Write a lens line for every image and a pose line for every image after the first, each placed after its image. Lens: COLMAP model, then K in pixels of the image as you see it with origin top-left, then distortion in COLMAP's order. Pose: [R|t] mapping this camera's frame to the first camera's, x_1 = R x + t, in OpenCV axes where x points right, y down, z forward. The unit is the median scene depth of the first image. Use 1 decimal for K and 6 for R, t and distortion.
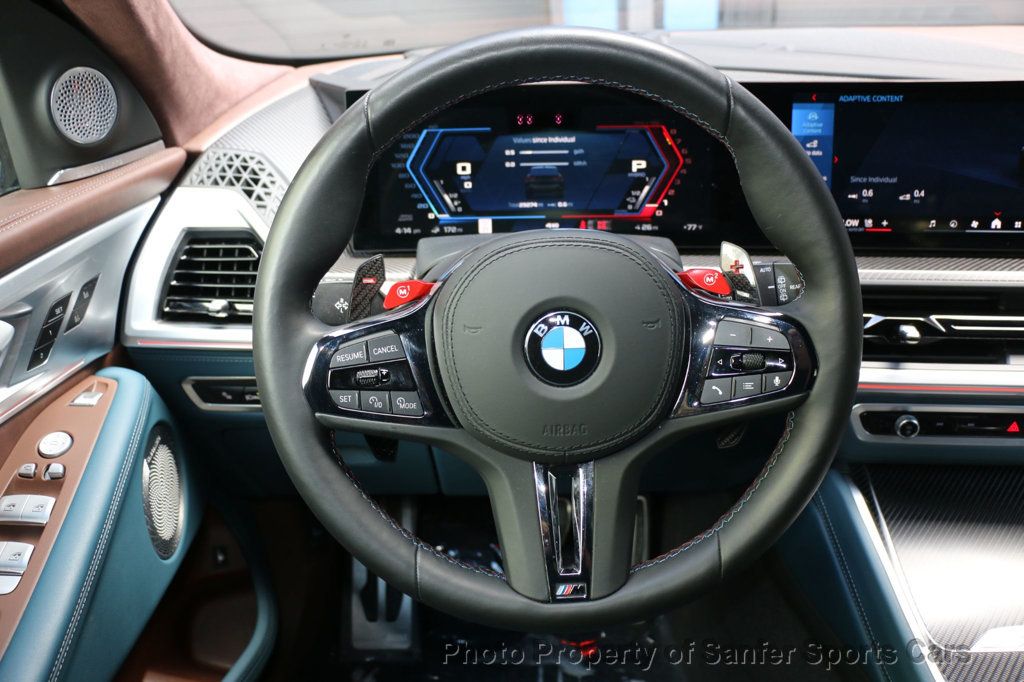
lens RADIAL K [[815.5, 0, 512.0], [0, 815.5, 341.0], [0, 0, 1]] dist [-0.197462, 0.155277]
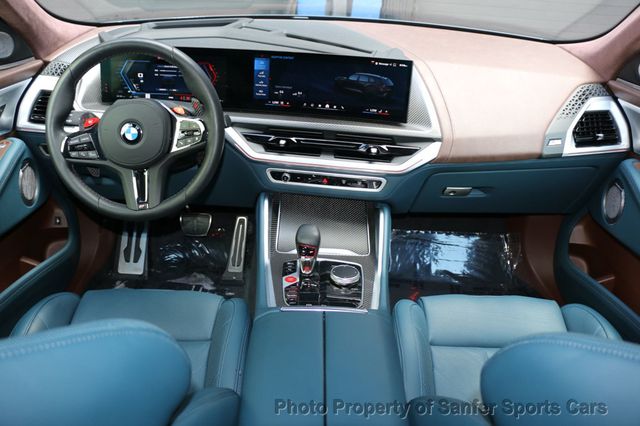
lens RADIAL K [[509.7, 0, 320.0], [0, 509.7, 213.0], [0, 0, 1]] dist [-0.197462, 0.155277]
pose [[0.996651, 0.074866, 0.032900, 0.547521], [-0.077329, 0.993681, 0.081354, 0.075262], [-0.026601, -0.083625, 0.996142, -0.765015]]
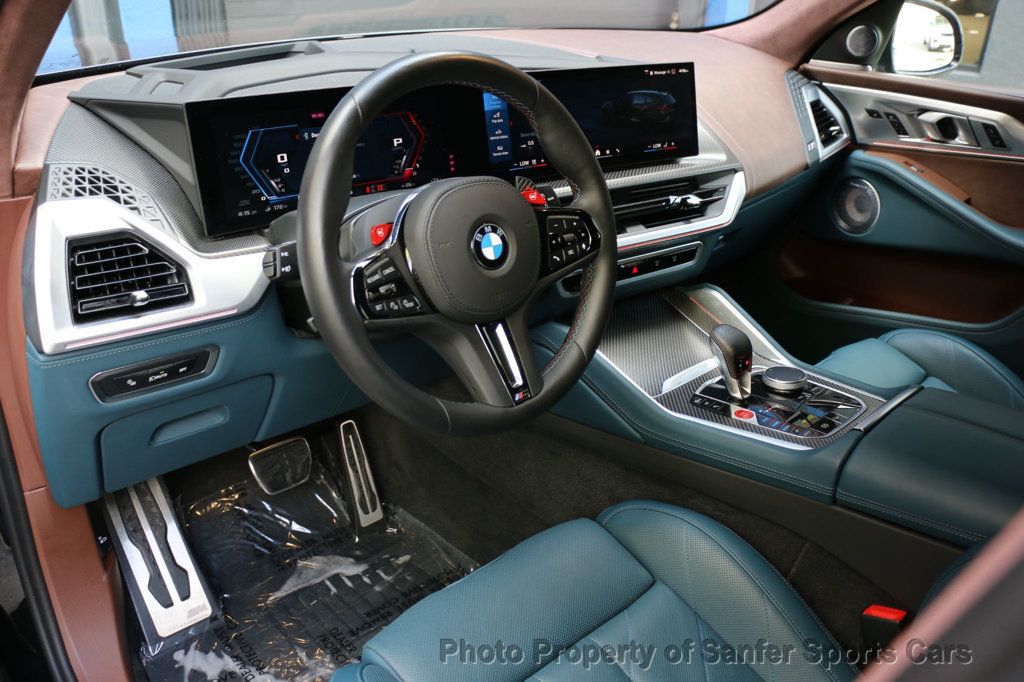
lens RADIAL K [[815.5, 0, 512.0], [0, 815.5, 341.0], [0, 0, 1]] dist [-0.197462, 0.155277]
pose [[0.743903, -0.237352, 0.624717, -0.653677], [0.230704, 0.968544, 0.093266, 0.033902], [-0.627203, 0.074744, 0.775261, -0.185544]]
